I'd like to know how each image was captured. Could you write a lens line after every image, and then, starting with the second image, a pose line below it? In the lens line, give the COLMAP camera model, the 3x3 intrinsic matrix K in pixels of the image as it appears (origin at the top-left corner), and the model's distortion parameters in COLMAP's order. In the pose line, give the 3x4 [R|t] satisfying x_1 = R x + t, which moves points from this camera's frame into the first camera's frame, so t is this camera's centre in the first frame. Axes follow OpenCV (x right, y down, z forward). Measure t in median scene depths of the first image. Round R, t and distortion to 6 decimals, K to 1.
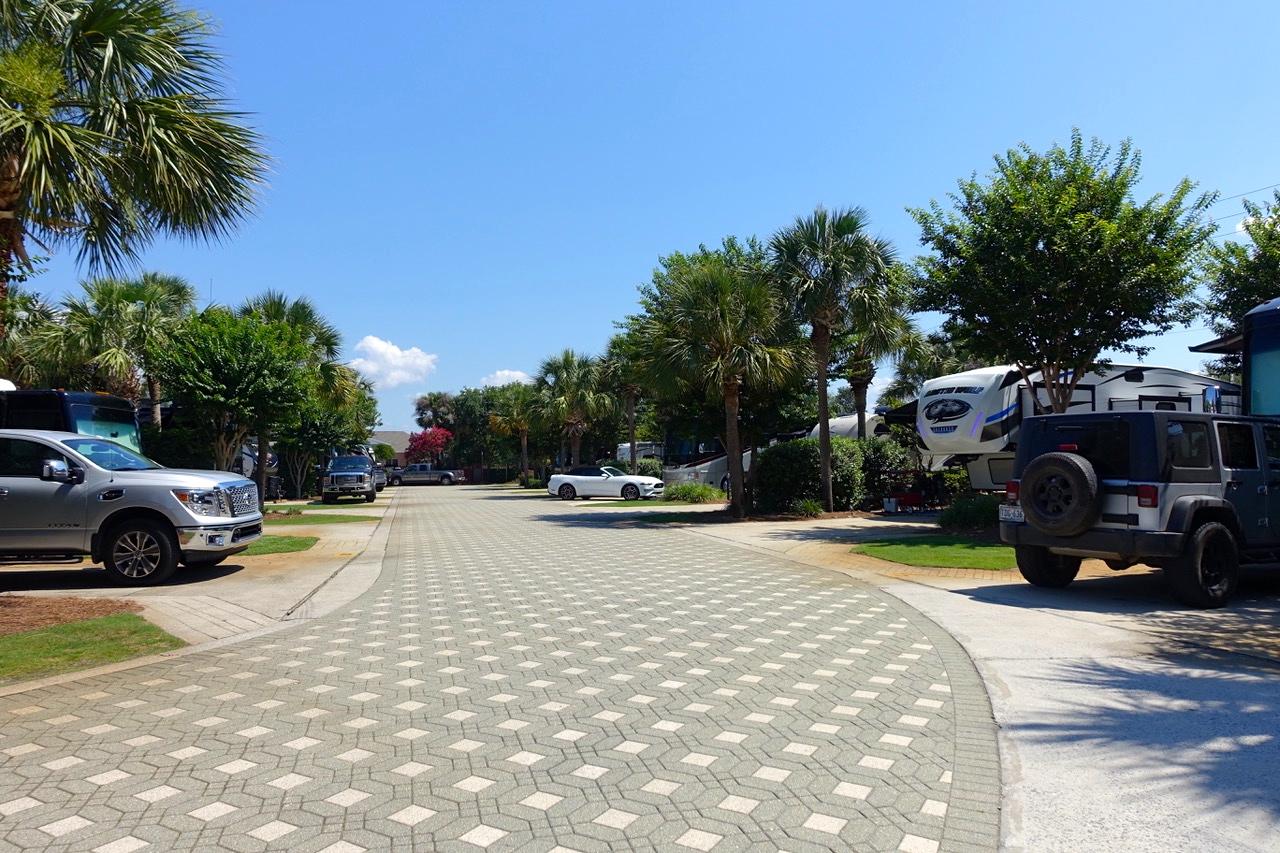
lens RADIAL K [[861.4, 0, 641.2], [0, 861.4, 426.4], [0, 0, 1]] dist [-0.012376, -0.002057]
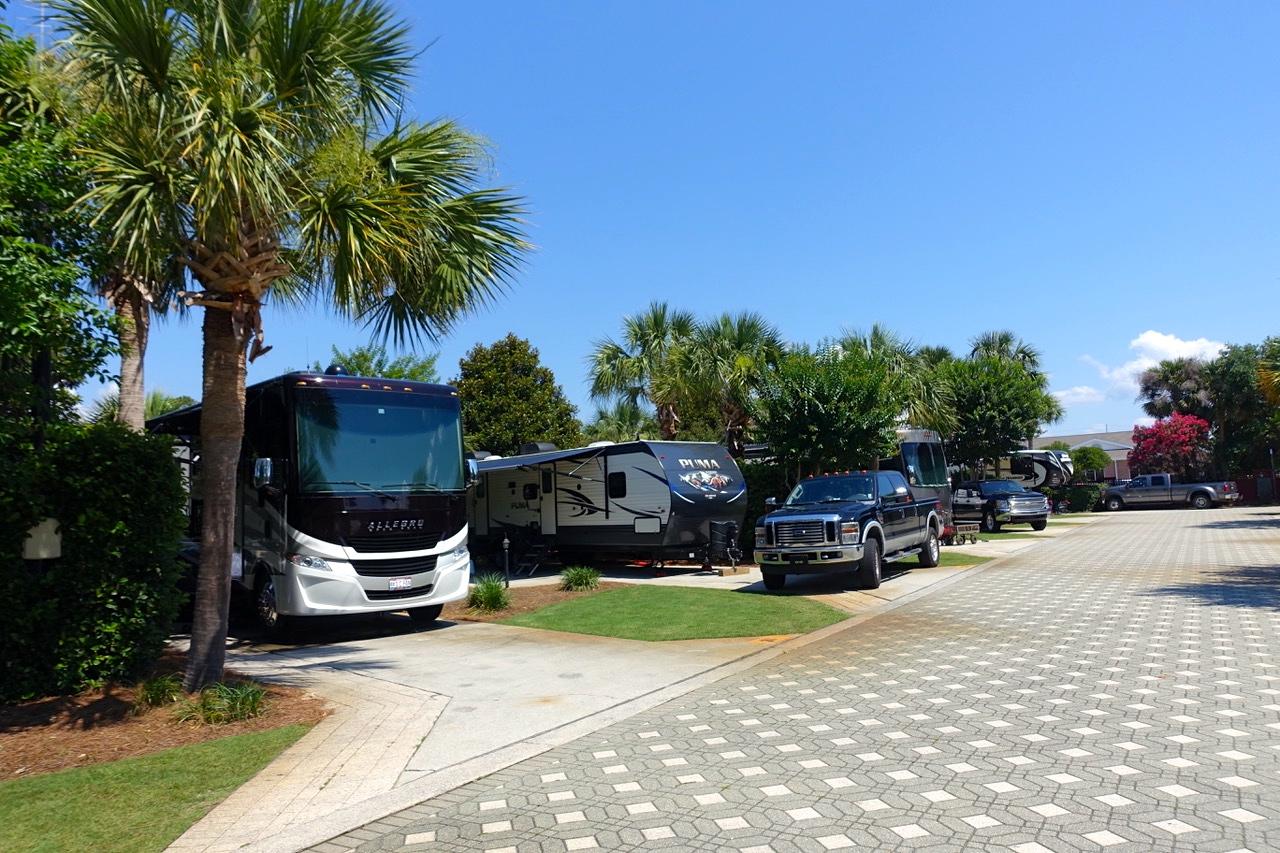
lens RADIAL K [[861.4, 0, 645.0], [0, 861.4, 423.8], [0, 0, 1]] dist [-0.012376, -0.002057]
pose [[0.661619, -0.083819, -0.745141, -0.032341], [0.070741, 0.996278, -0.049258, 0.011088], [0.746496, -0.020122, 0.665086, 0.299643]]
